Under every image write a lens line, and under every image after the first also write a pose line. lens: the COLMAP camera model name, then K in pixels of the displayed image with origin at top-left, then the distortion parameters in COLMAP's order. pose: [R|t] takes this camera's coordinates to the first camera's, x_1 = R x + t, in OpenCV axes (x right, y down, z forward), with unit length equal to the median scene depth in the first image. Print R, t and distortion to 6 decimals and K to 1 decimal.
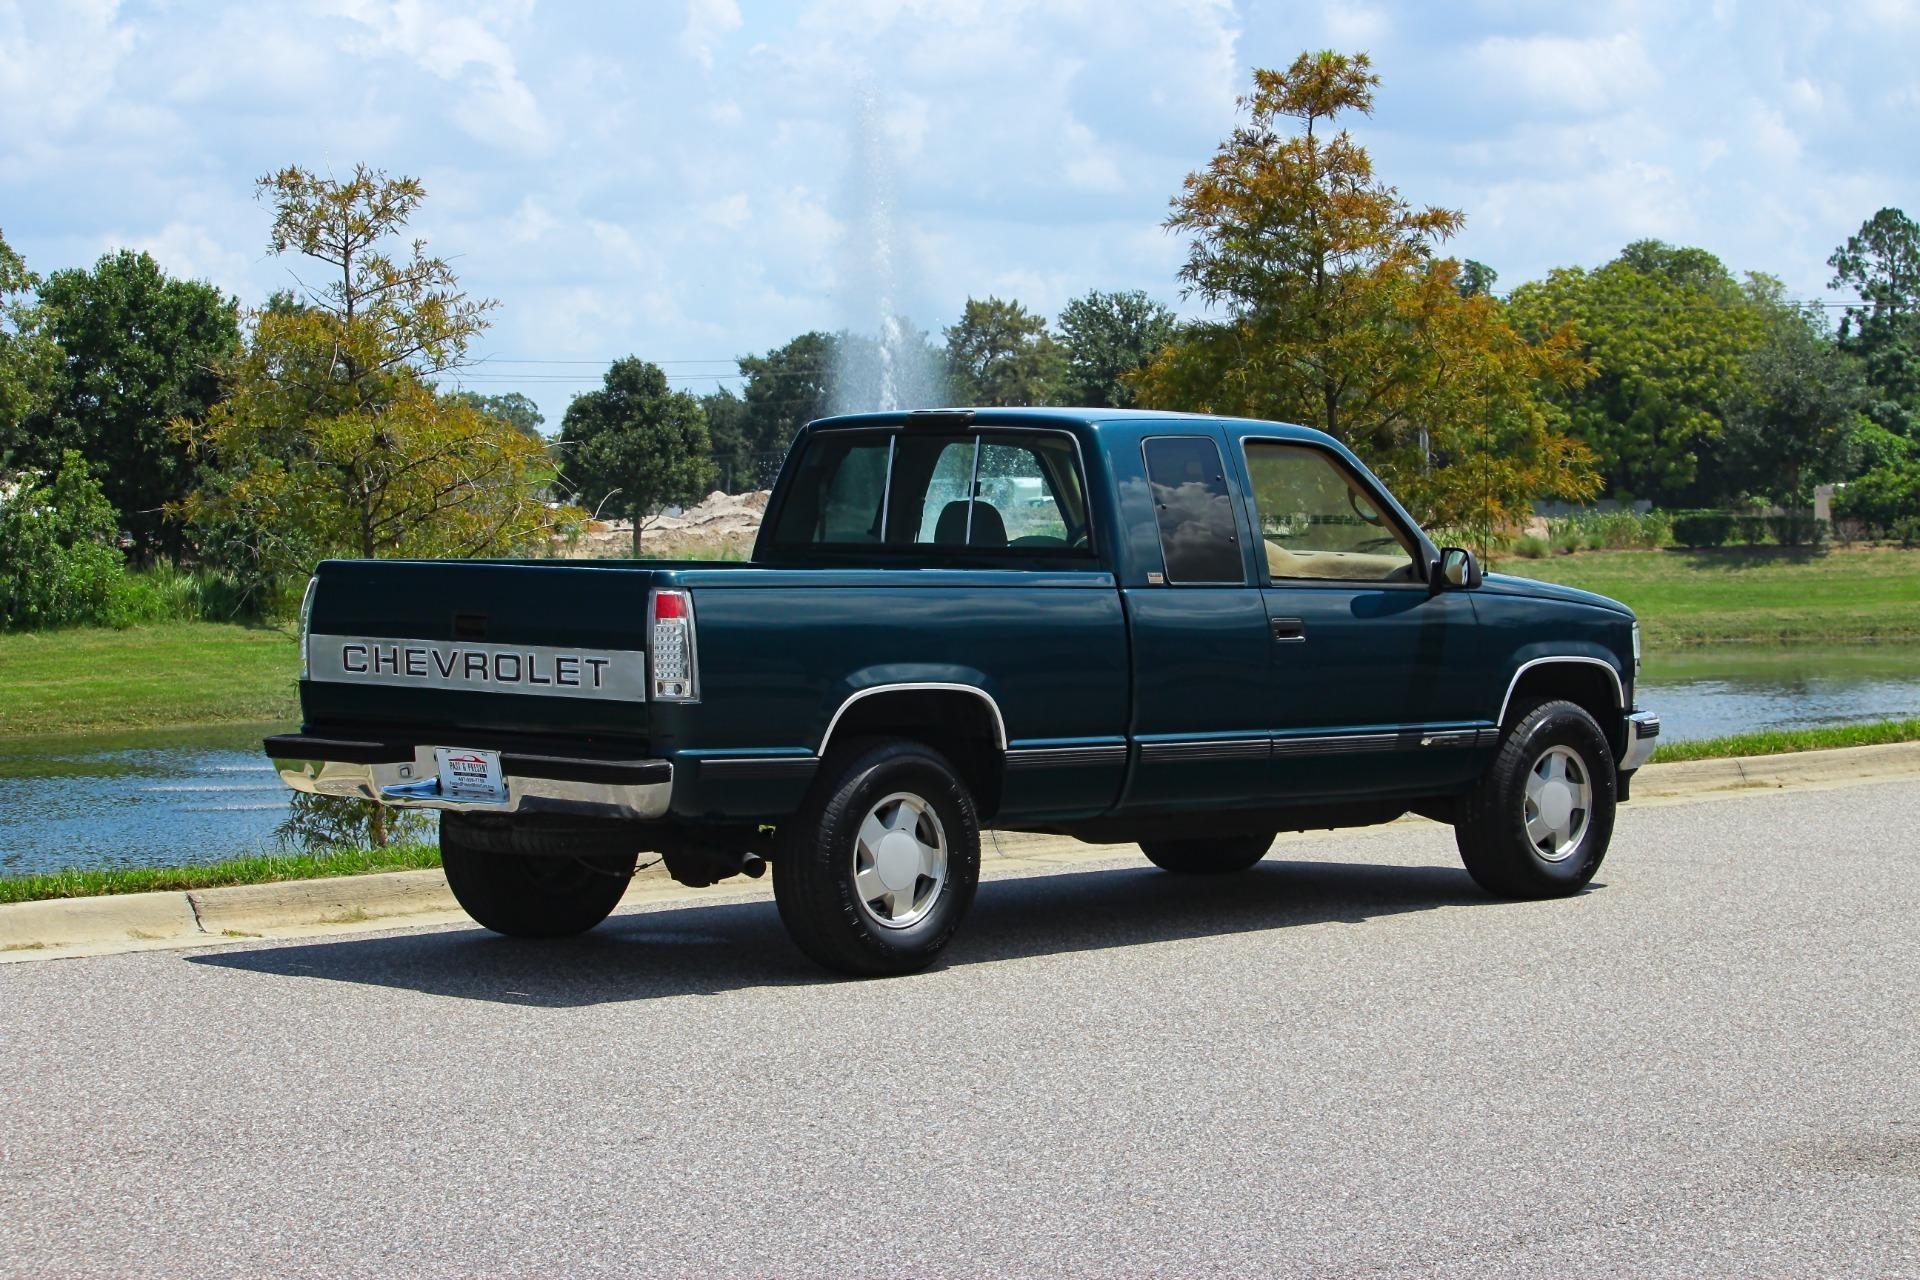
lens RADIAL K [[4895.4, 0, 960.0], [0, 4895.4, 640.0], [0, 0, 1]] dist [-0.436187, 0.049644]
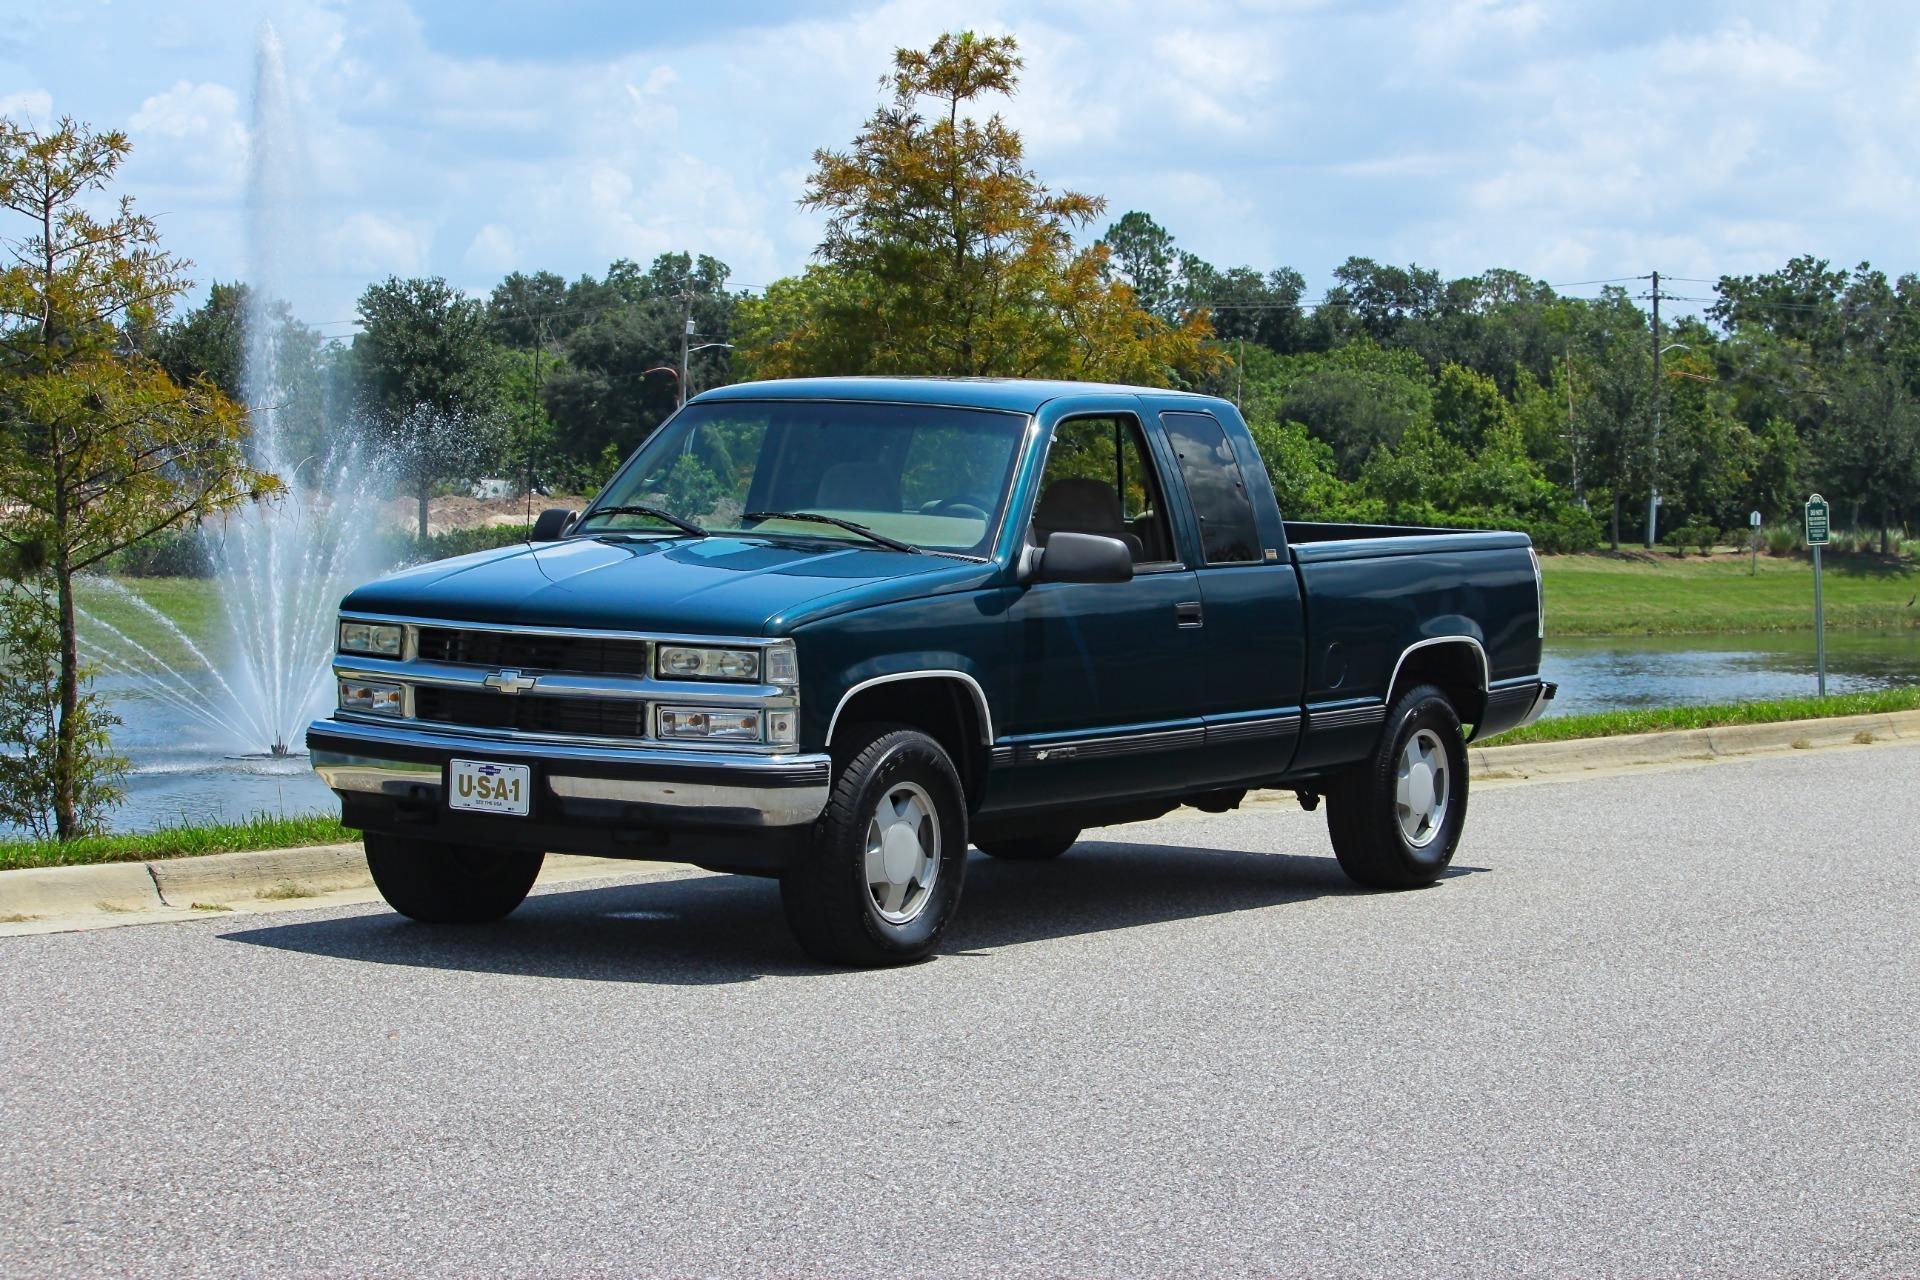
lens RADIAL K [[4882.7, 0, 964.7], [0, 4882.7, 572.5], [0, 0, 1]] dist [-0.443507, 0.125210]
pose [[0.986250, 0.019287, 0.164132, -0.101789], [-0.017260, 0.999756, -0.013766, 0.003342], [-0.164358, 0.010743, 0.986342, 0.024432]]
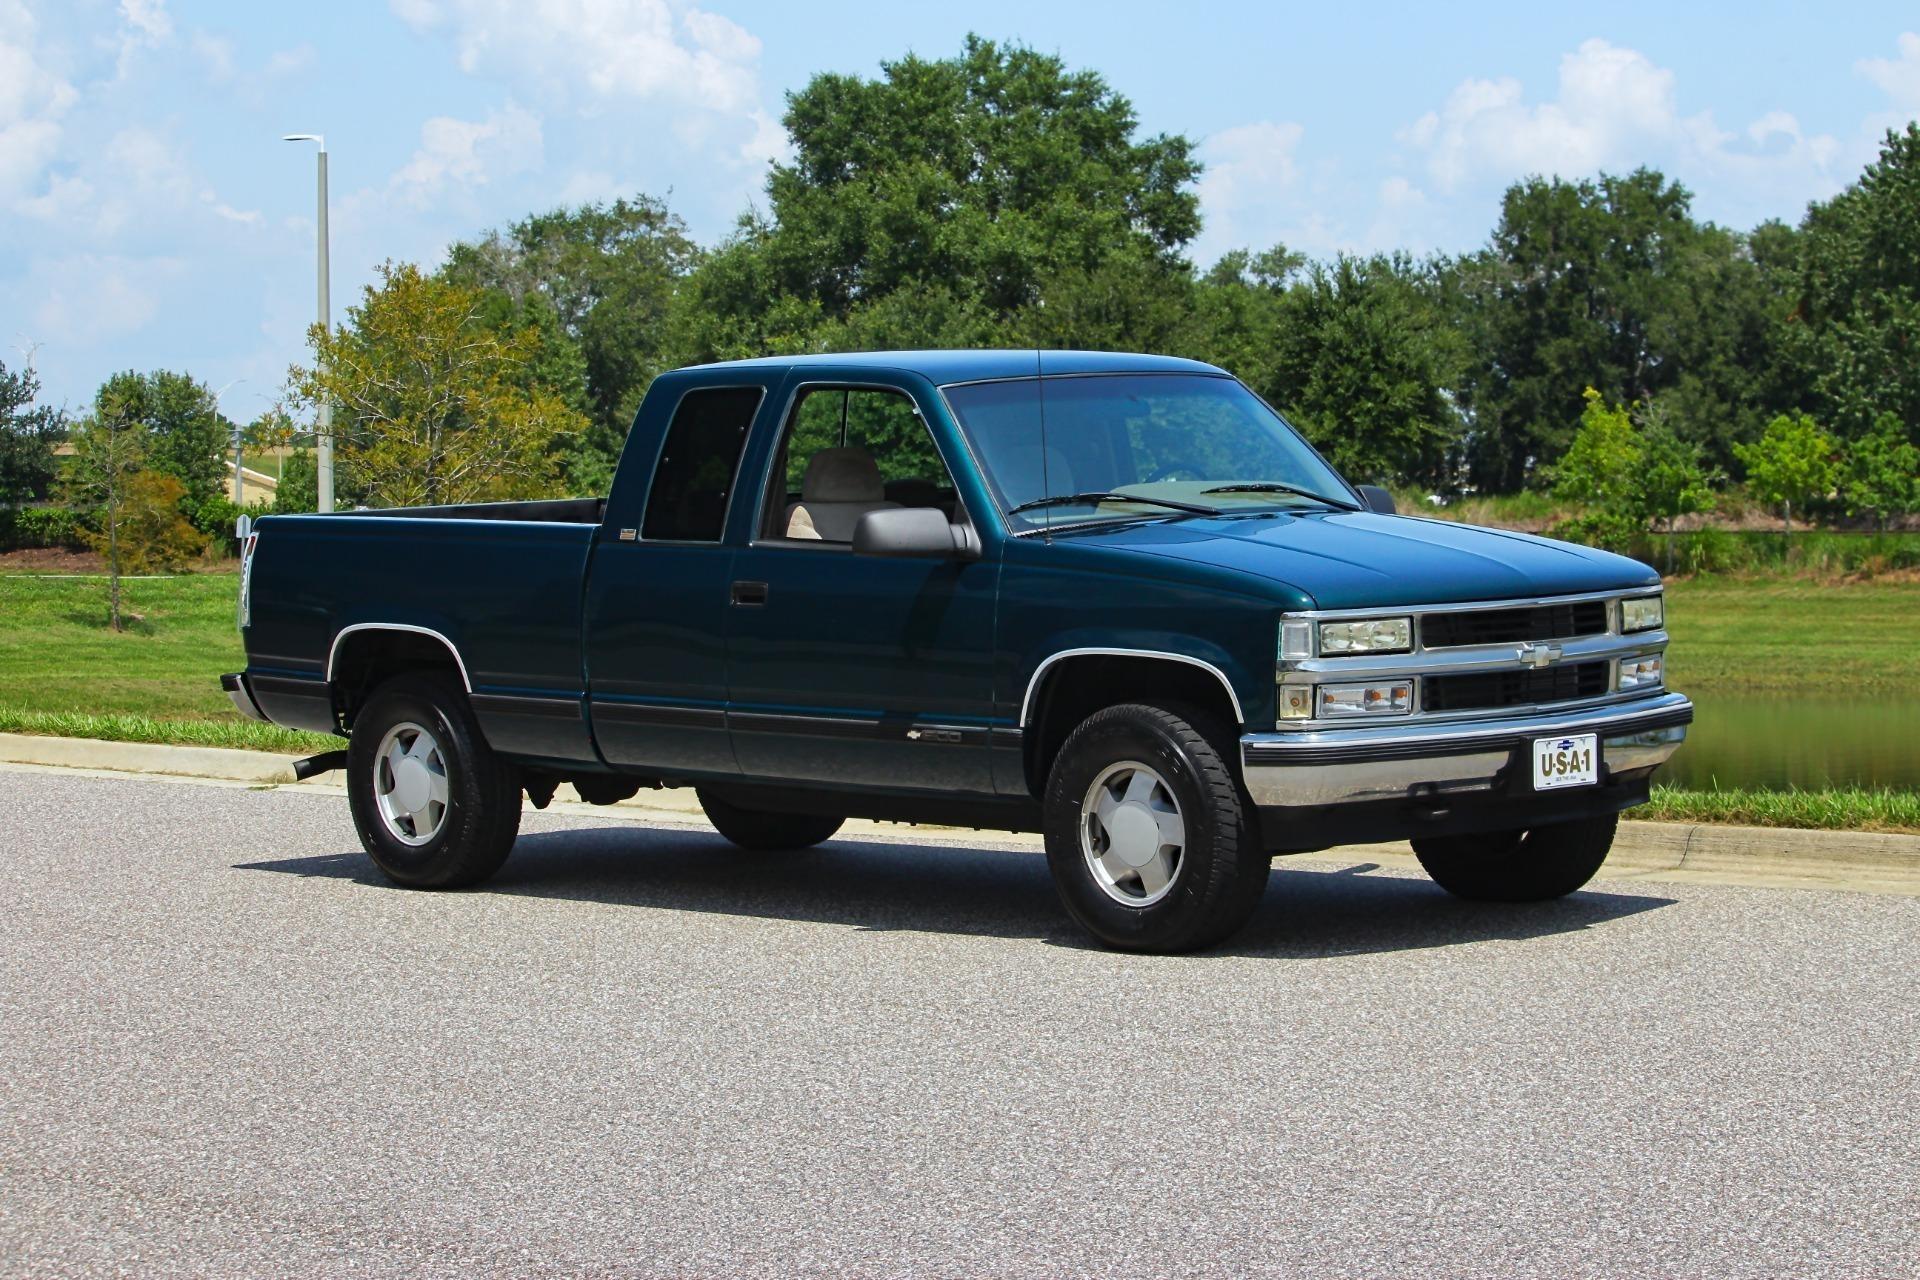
lens RADIAL K [[4882.7, 0, 964.7], [0, 4882.7, 572.5], [0, 0, 1]] dist [-0.443507, 0.125210]
pose [[0.092686, -0.042244, 0.994799, -0.609620], [0.080722, 0.996130, 0.034779, -0.024348], [-0.992418, 0.077078, 0.095737, 0.591635]]
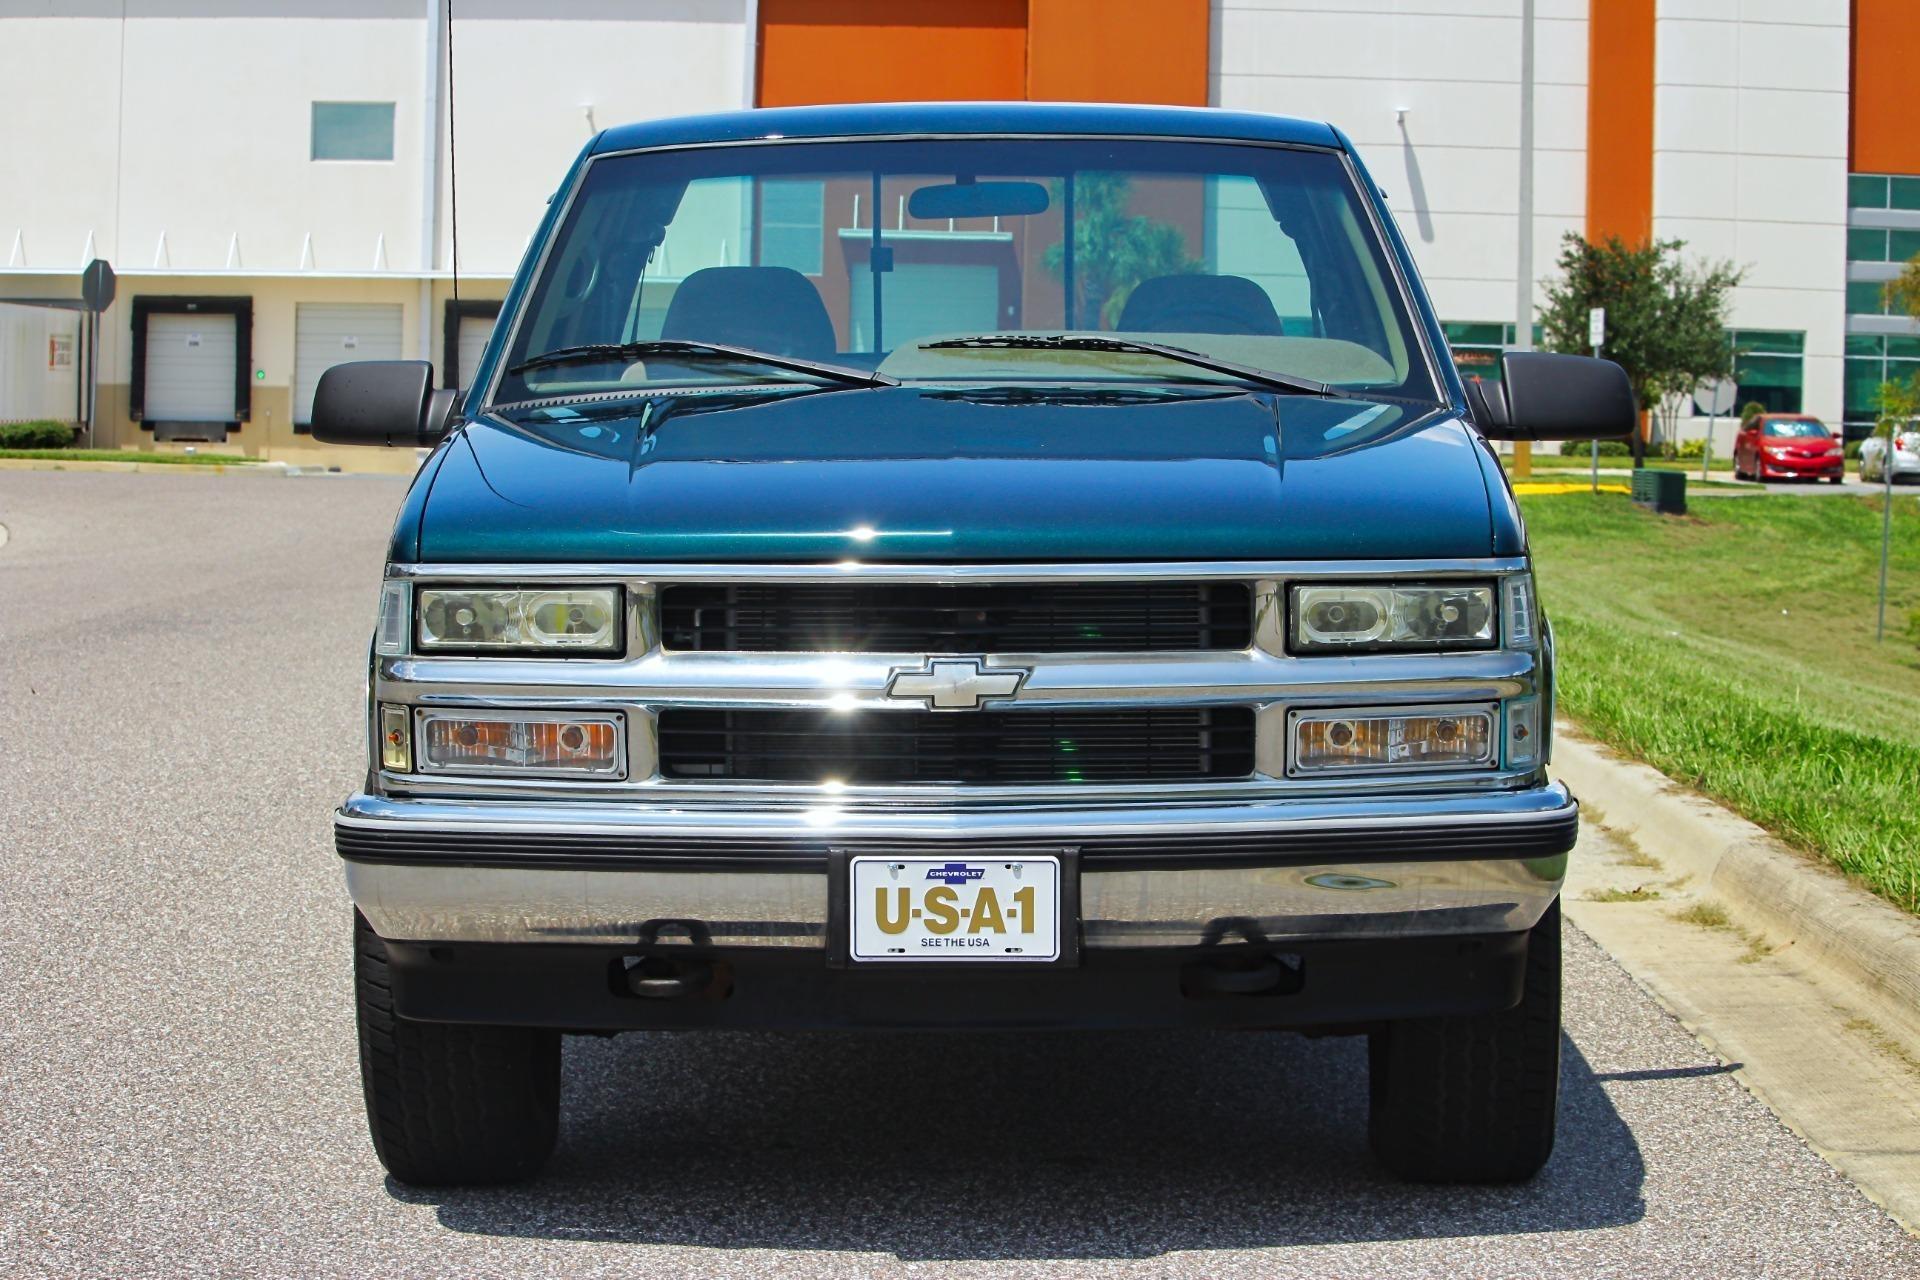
lens RADIAL K [[4882.7, 0, 964.7], [0, 4882.7, 572.5], [0, 0, 1]] dist [-0.443507, 0.125210]
pose [[0.760949, -0.036064, 0.647808, -0.232657], [0.043052, 0.999060, 0.005047, 0.001702], [-0.647382, 0.024049, 0.761787, 0.378410]]
